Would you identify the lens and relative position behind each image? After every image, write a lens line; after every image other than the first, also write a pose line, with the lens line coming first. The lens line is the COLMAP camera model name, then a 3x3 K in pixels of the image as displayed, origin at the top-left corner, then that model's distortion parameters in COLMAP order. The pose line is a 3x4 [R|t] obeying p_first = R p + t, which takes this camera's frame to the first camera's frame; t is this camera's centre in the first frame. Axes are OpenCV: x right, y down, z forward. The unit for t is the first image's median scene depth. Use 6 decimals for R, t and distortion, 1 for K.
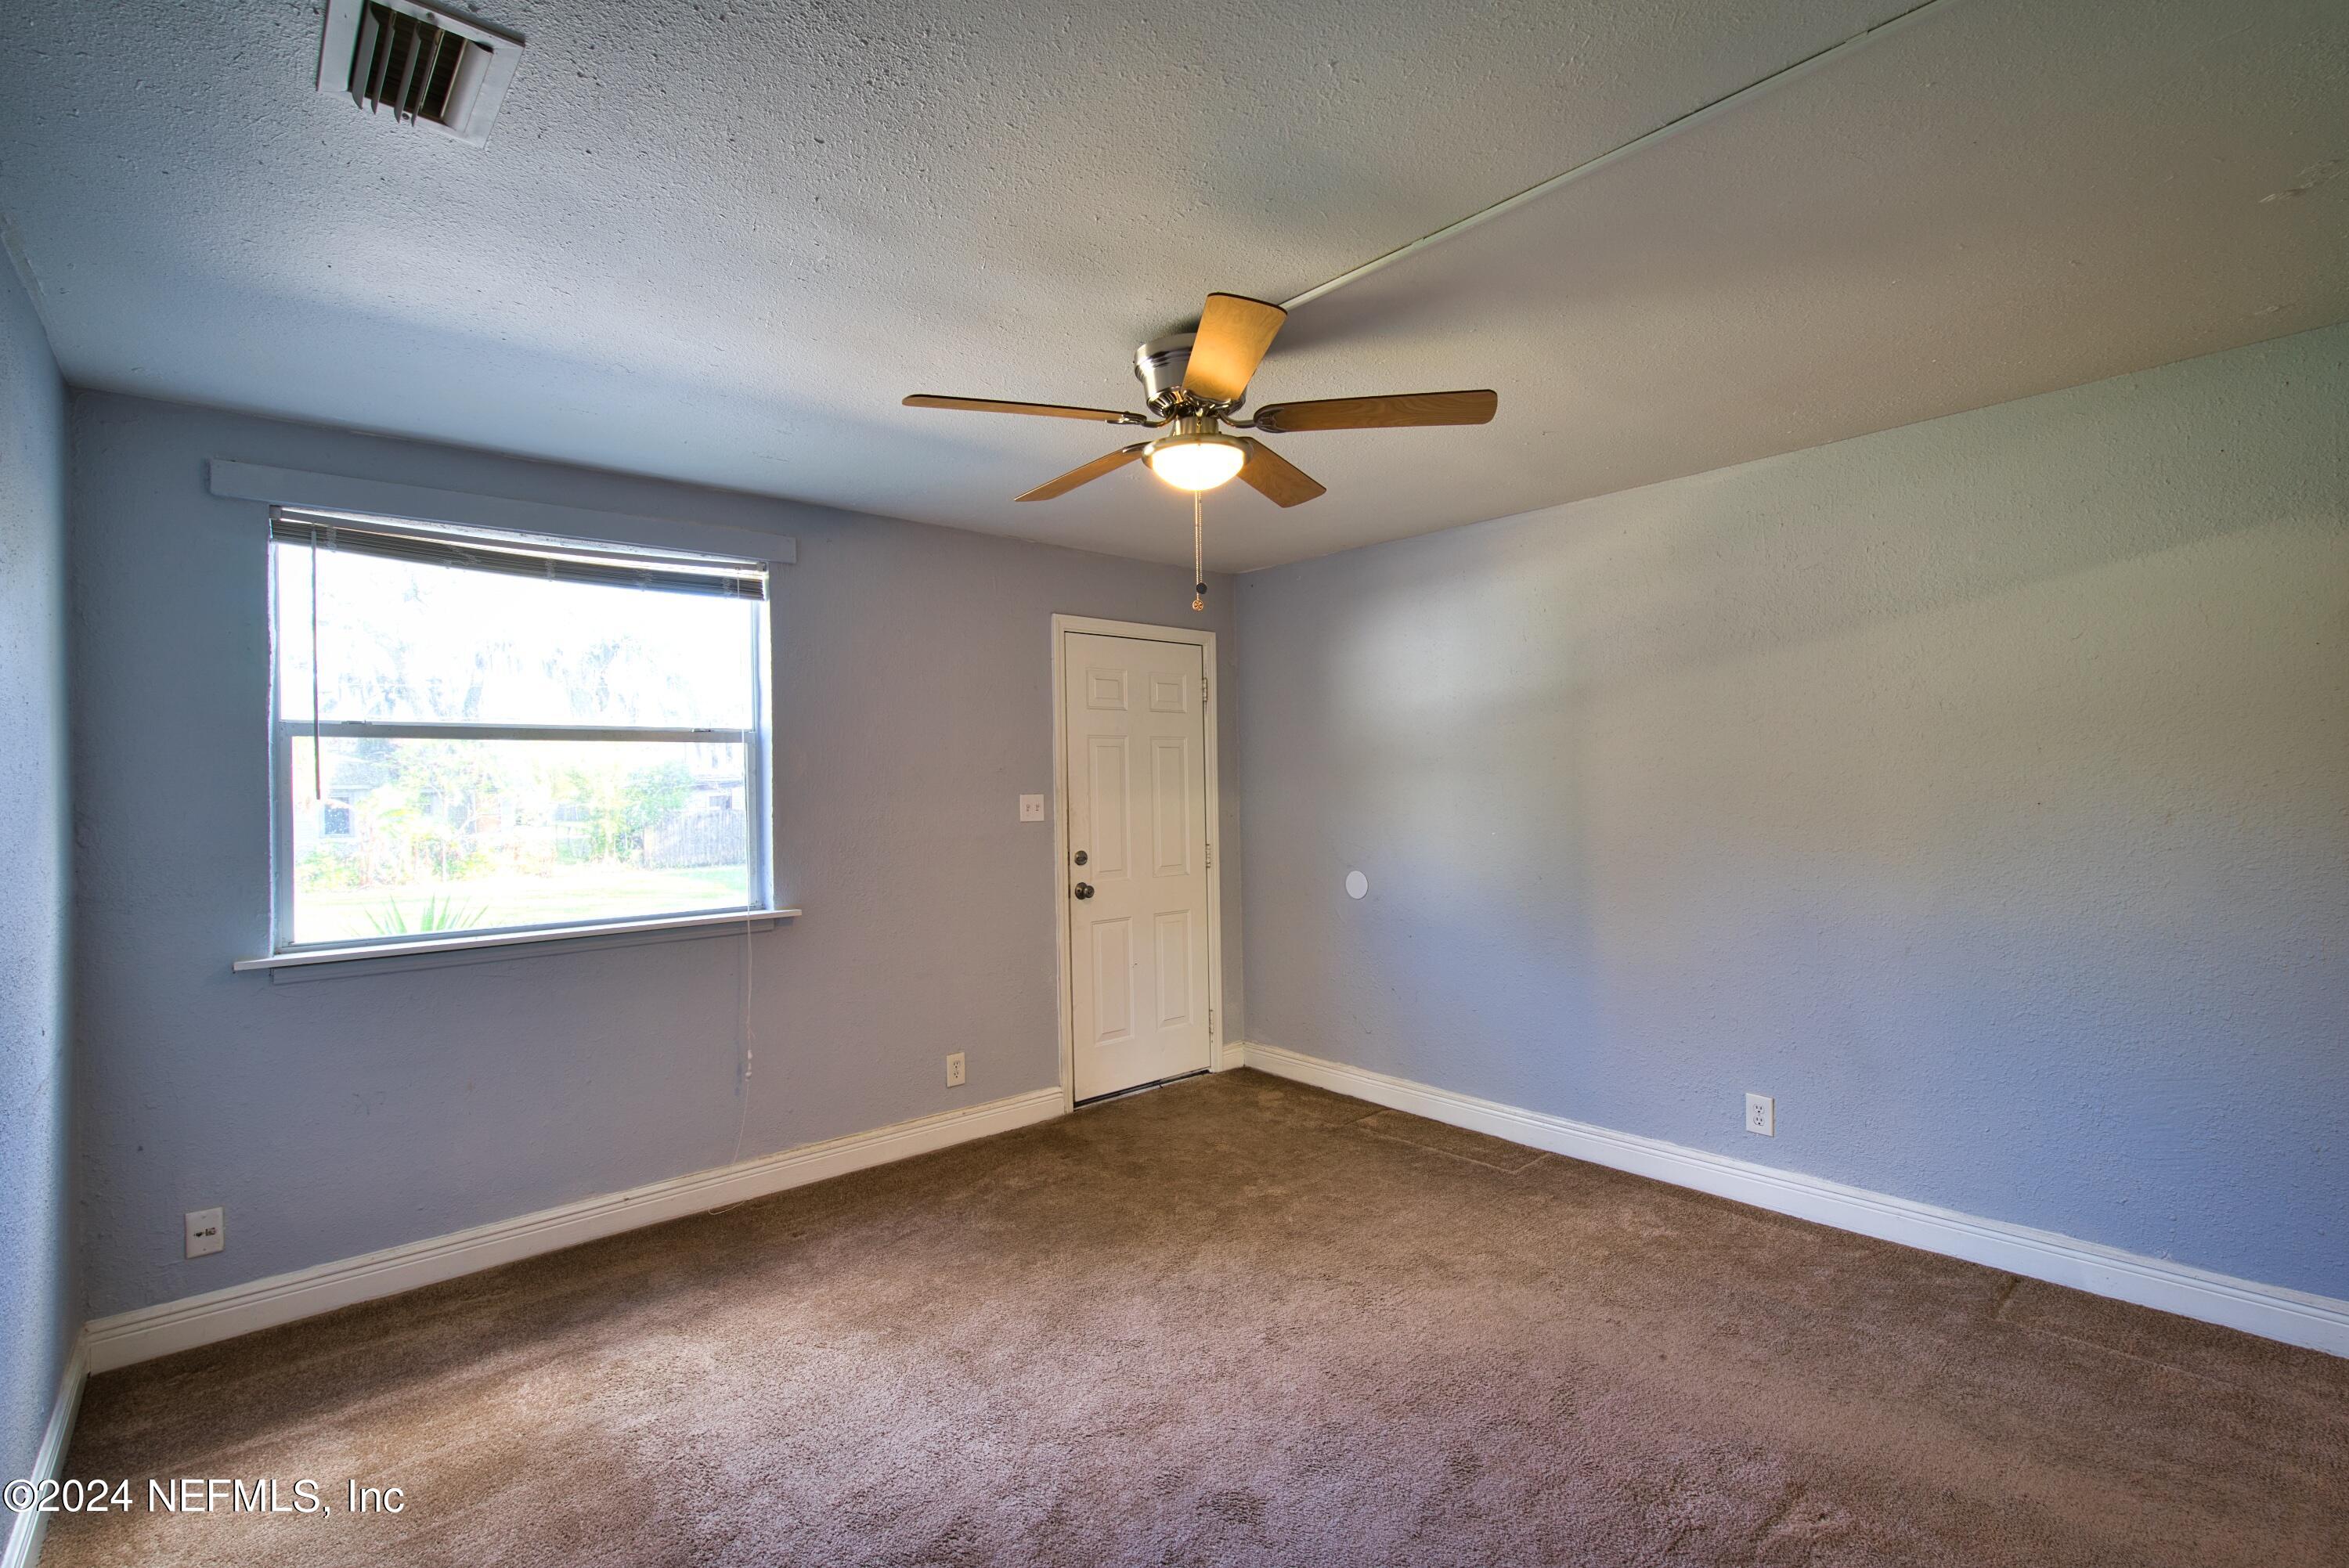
lens RADIAL K [[1082.3, 0, 1174.5], [0, 1082.3, 784.0], [0, 0, 1]] dist [-0.002897, 0.000472]
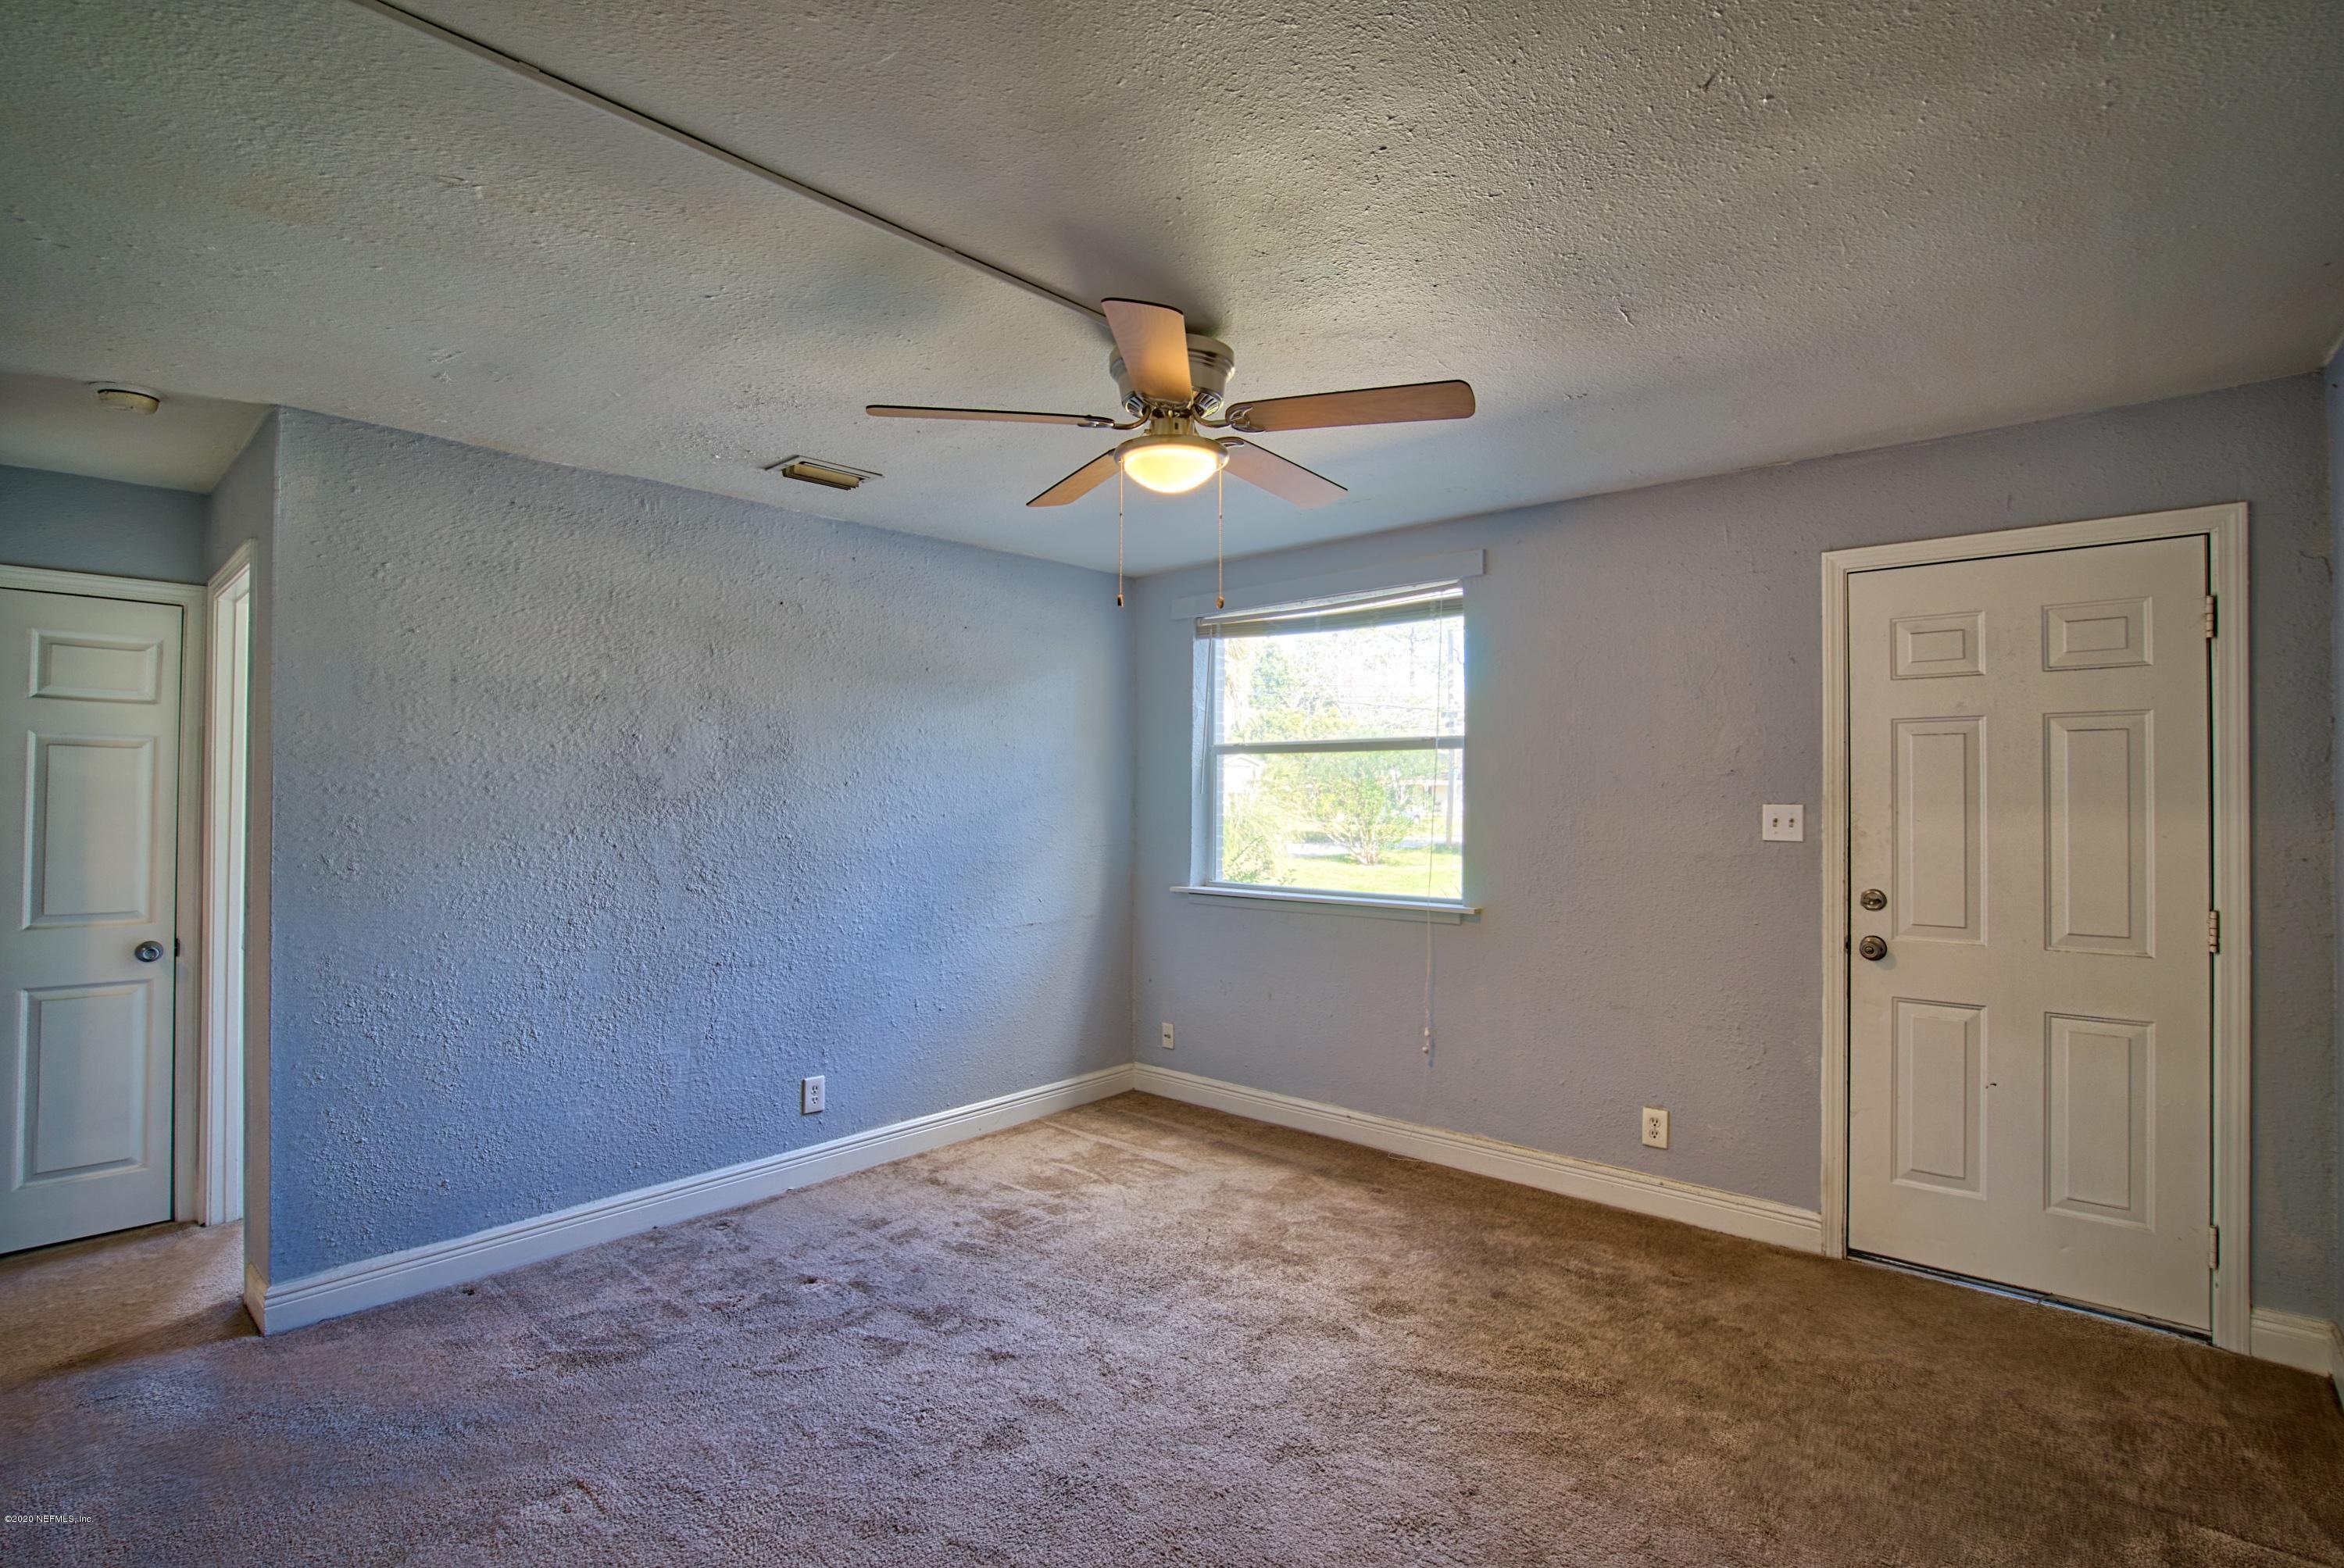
lens RADIAL K [[1127.8, 0, 1172.0], [0, 1127.8, 784.0], [0, 0, 1]] dist [-0.018445, 0.000576]
pose [[0.109700, 0.011084, -0.993903, 0.596786], [-0.001680, 0.999938, 0.010966, -0.012335], [0.993963, 0.000467, 0.109712, 0.509283]]
